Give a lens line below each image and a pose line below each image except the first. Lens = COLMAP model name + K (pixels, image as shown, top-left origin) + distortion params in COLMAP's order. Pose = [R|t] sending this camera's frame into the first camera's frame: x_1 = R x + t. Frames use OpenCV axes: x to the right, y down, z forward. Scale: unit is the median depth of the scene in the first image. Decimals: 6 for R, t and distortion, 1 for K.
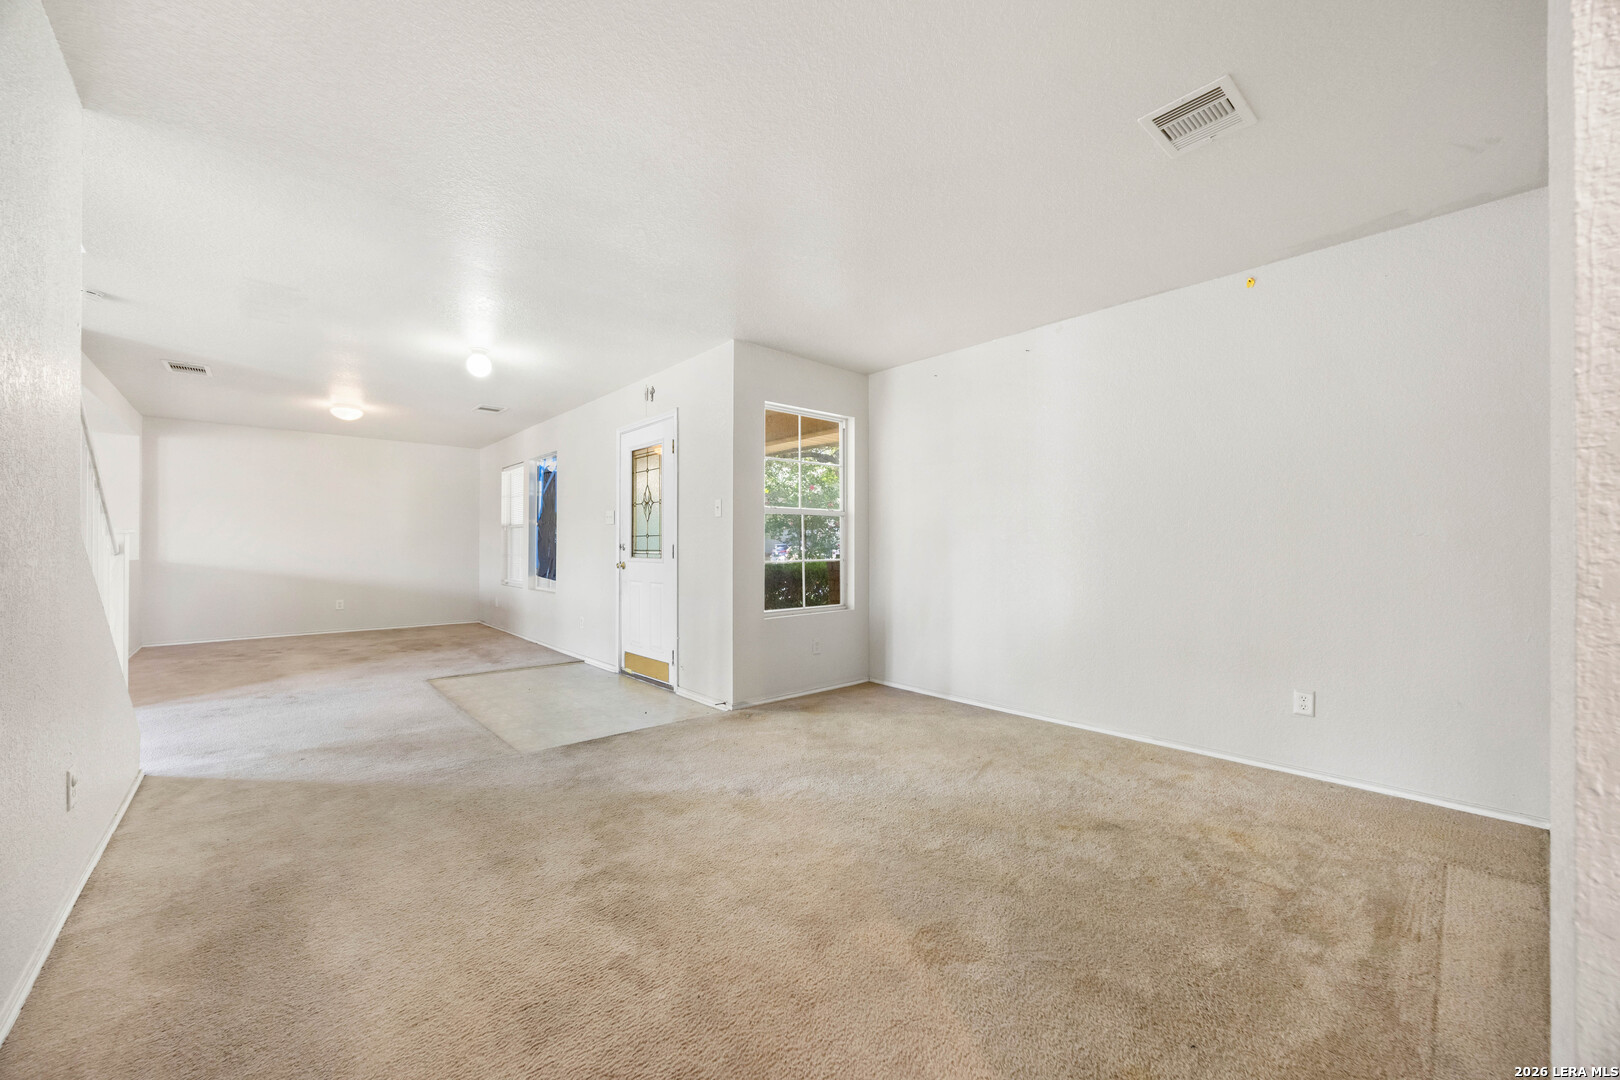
lens RADIAL K [[629.9, 0, 806.5], [0, 629.9, 533.6], [0, 0, 1]] dist [0.000060, 0.000009]
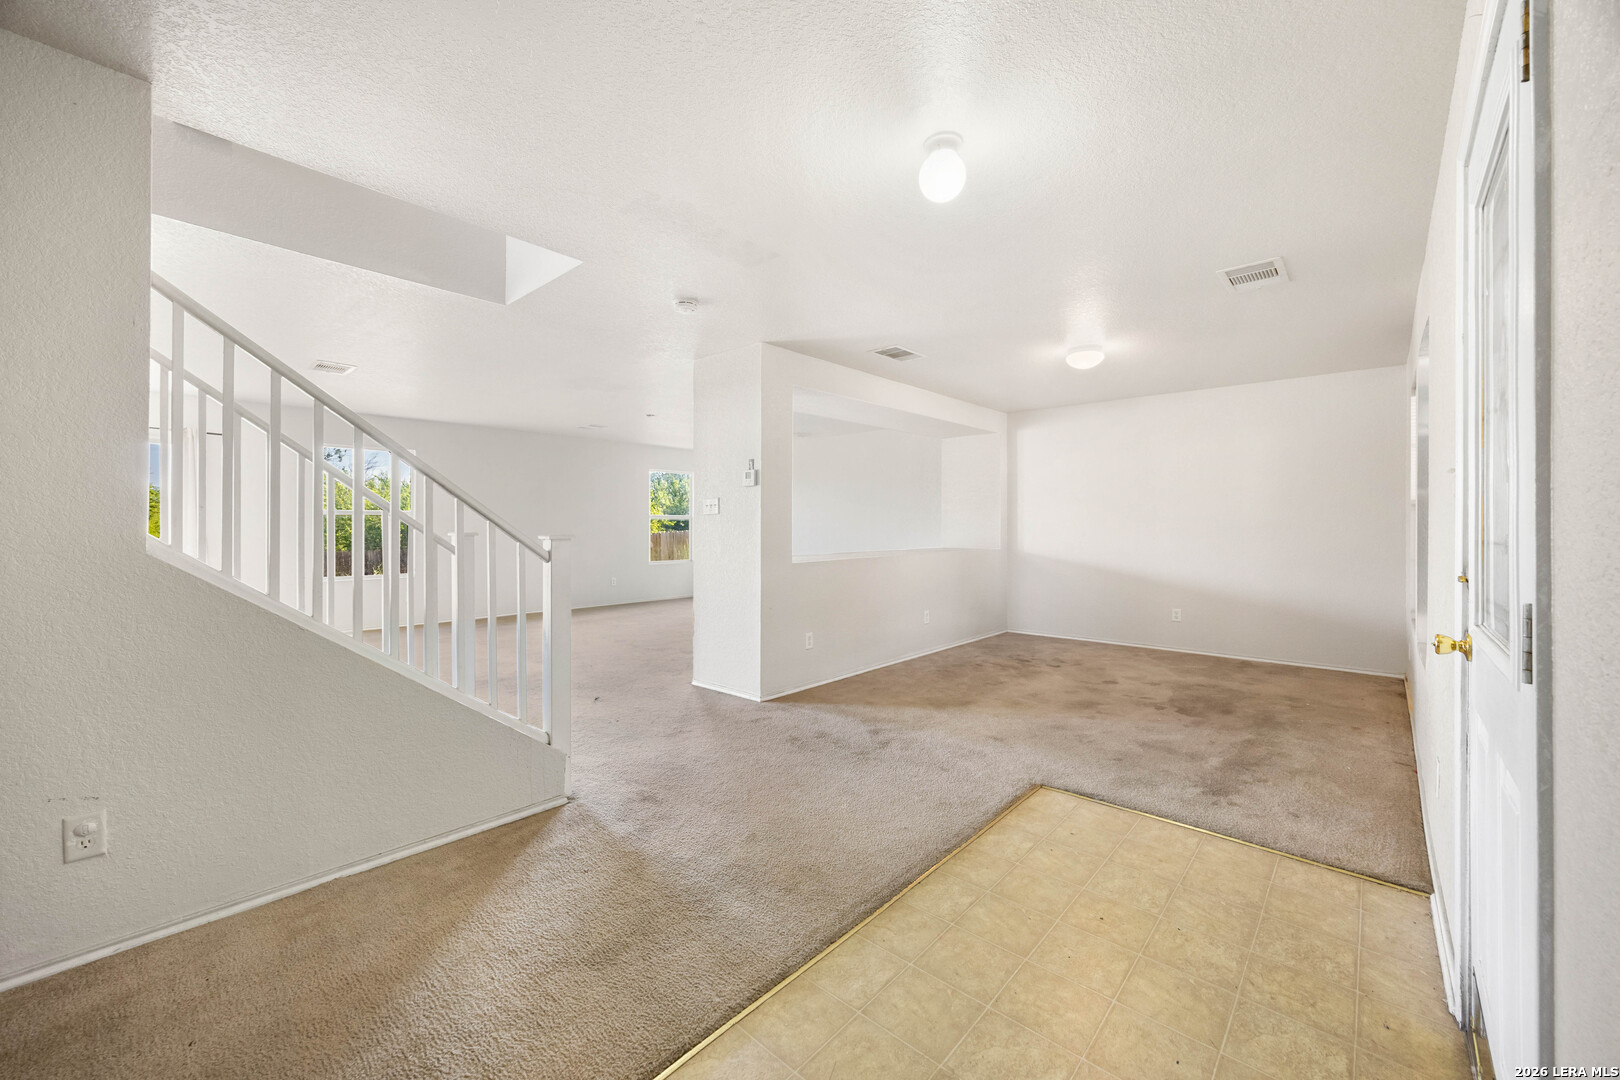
lens RADIAL K [[629.9, 0, 806.5], [0, 629.9, 533.6], [0, 0, 1]] dist [0.000060, 0.000009]
pose [[0.122628, 0.007643, -0.992423, -0.093057], [0.022618, 0.999689, 0.010494, -0.008604], [0.992195, -0.023734, 0.122417, 1.111069]]
